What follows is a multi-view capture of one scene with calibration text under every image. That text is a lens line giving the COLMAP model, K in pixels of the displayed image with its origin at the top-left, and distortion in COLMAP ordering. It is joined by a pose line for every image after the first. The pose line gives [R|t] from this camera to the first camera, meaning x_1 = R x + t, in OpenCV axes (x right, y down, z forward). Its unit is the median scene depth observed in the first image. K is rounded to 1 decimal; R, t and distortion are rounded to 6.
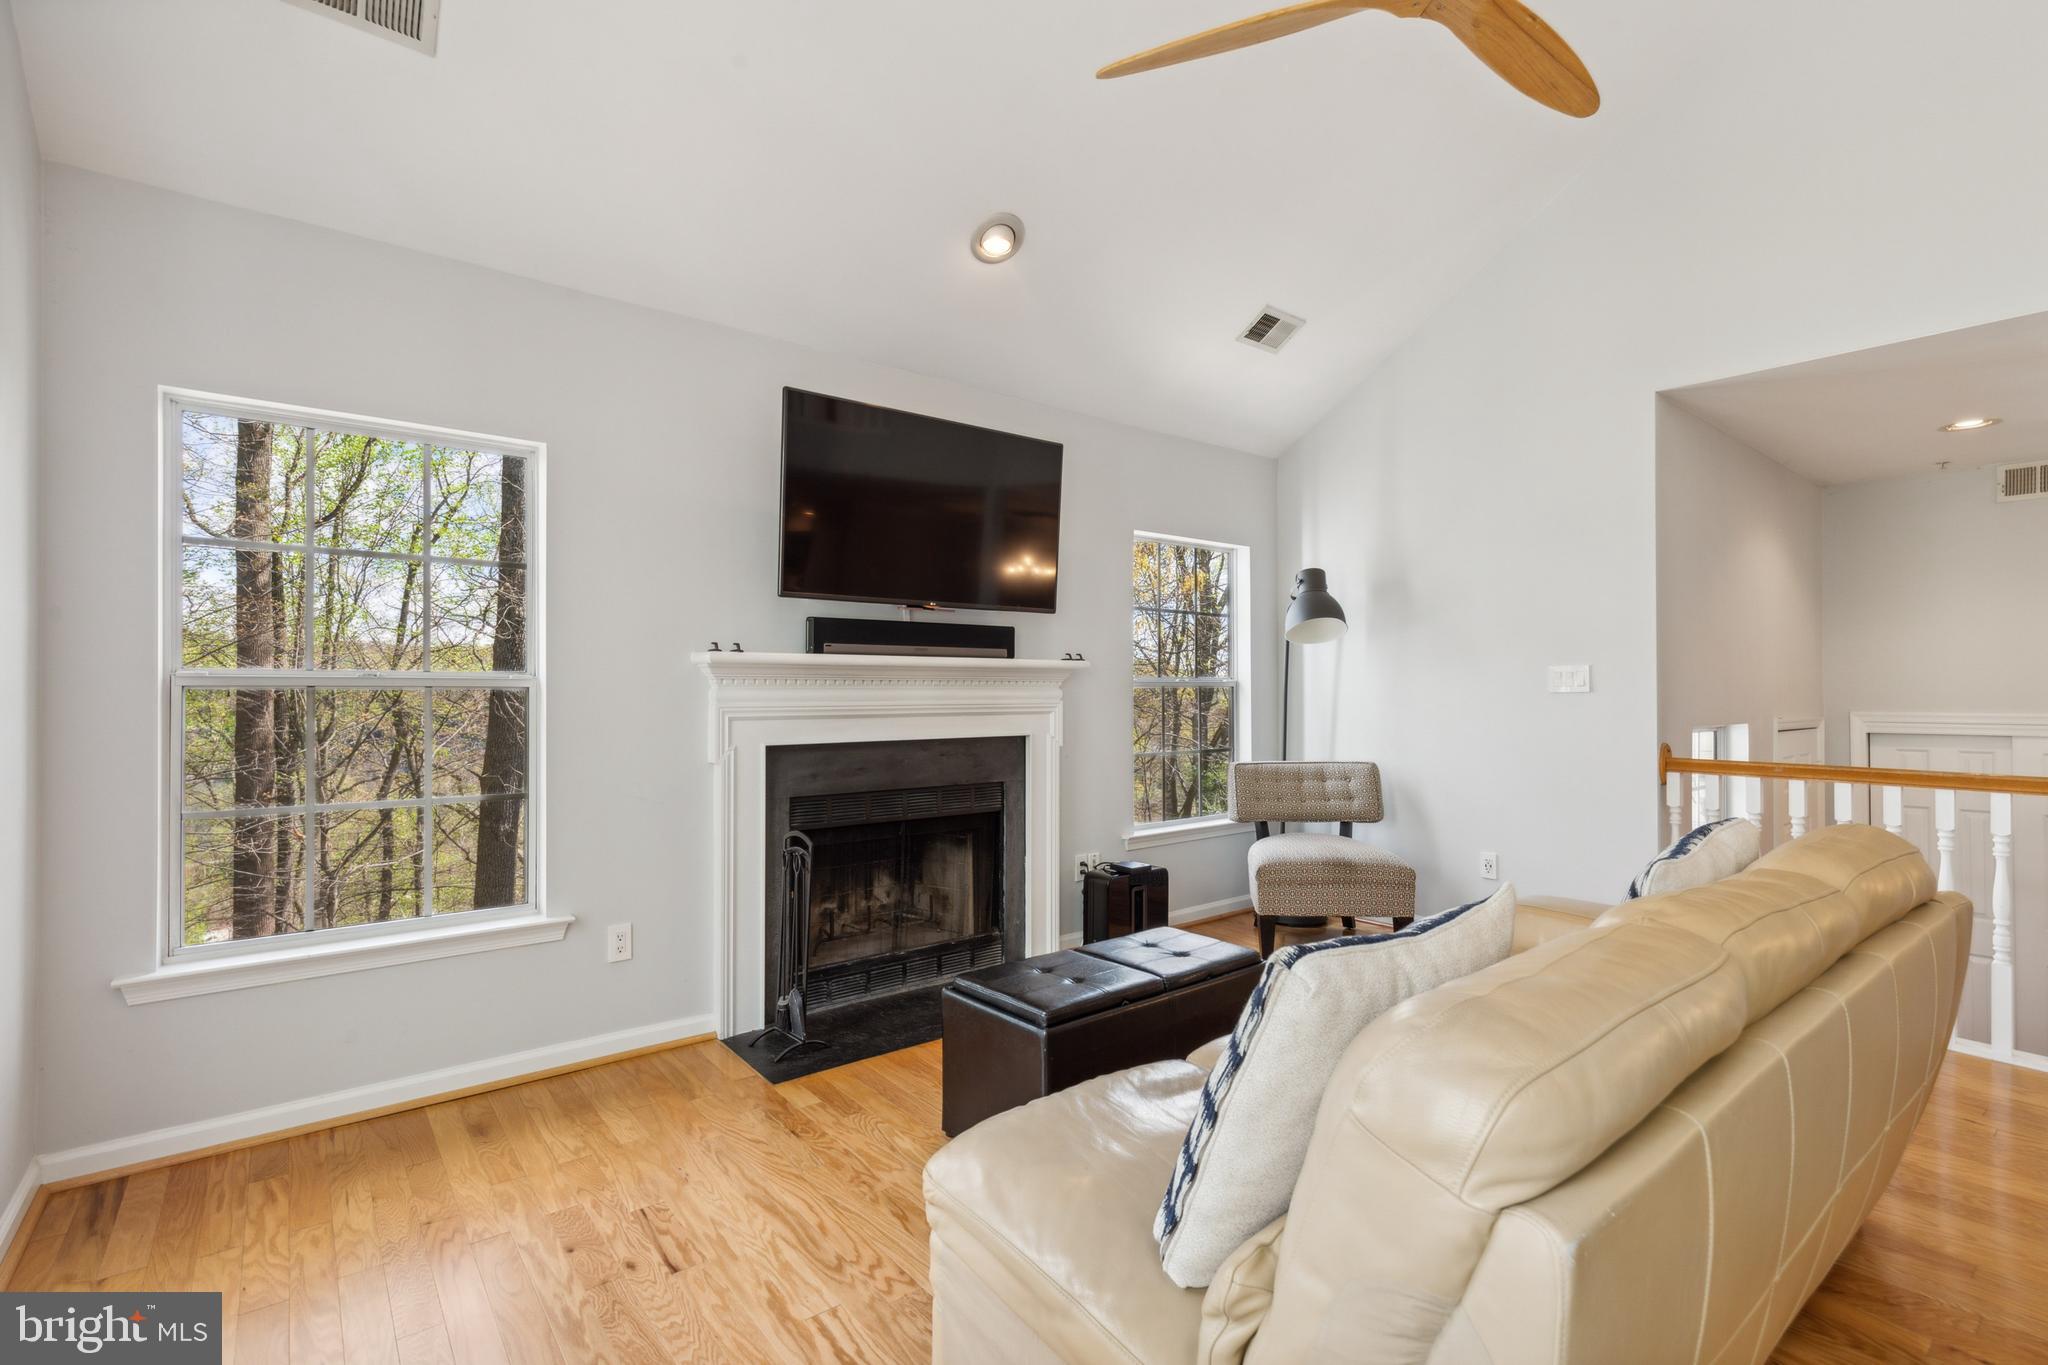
lens RADIAL K [[940.2, 0, 1020.6], [0, 940.2, 689.6], [0, 0, 1]] dist [0.008847, -0.001171]
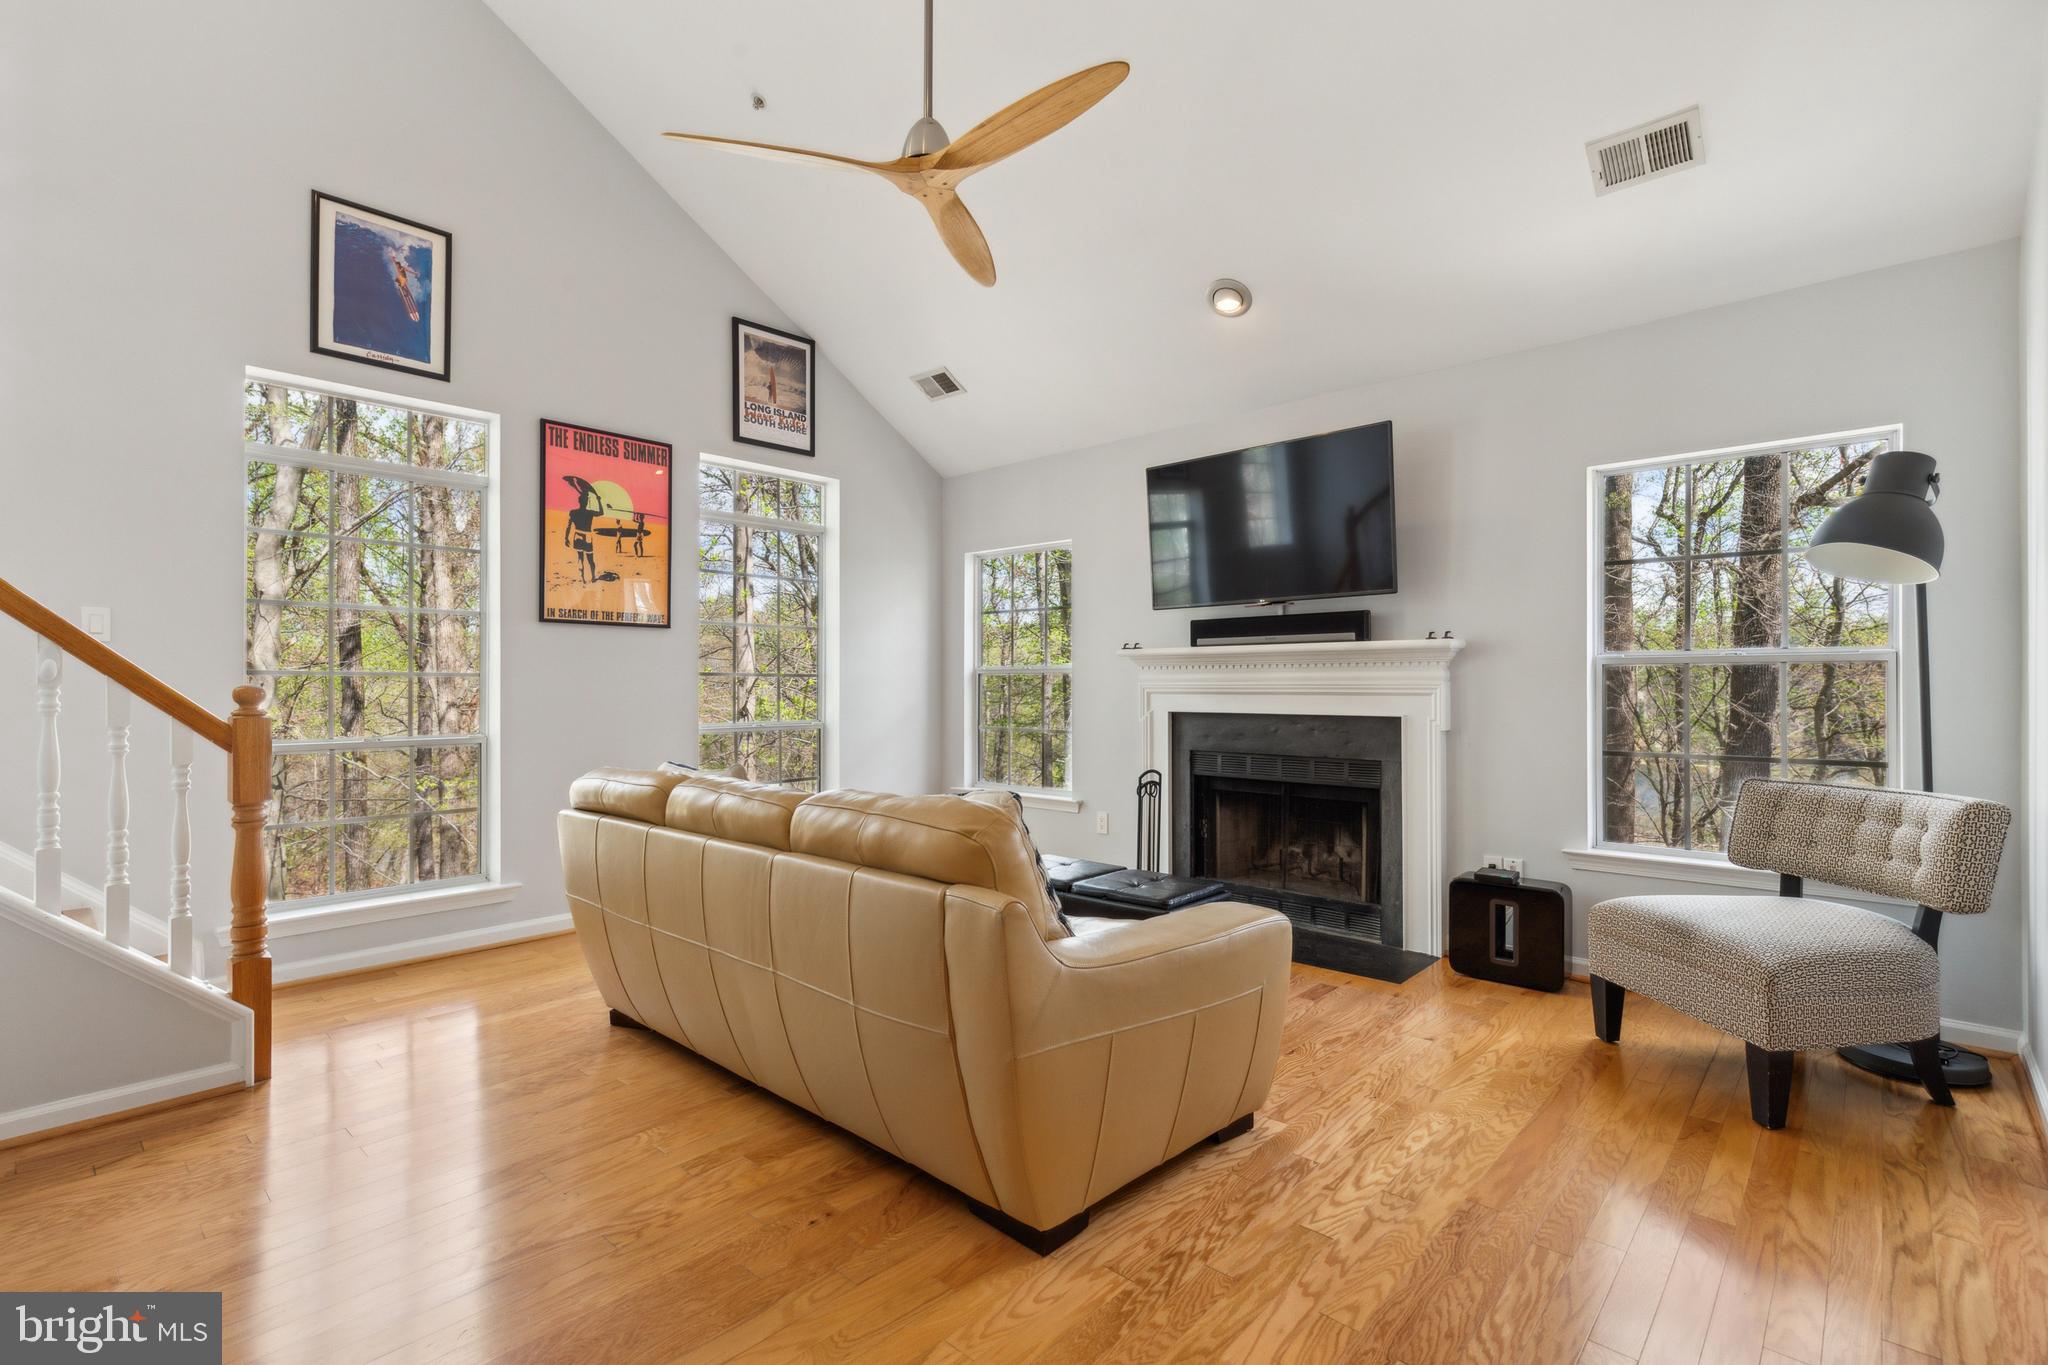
lens RADIAL K [[940.2, 0, 1021.9], [0, 940.2, 677.1], [0, 0, 1]] dist [0.008847, -0.001171]
pose [[0.152779, -0.007263, -0.988234, 1.000730], [0.000089, 0.999973, -0.007335, 0.014936], [0.988260, 0.001033, 0.152775, 0.485853]]
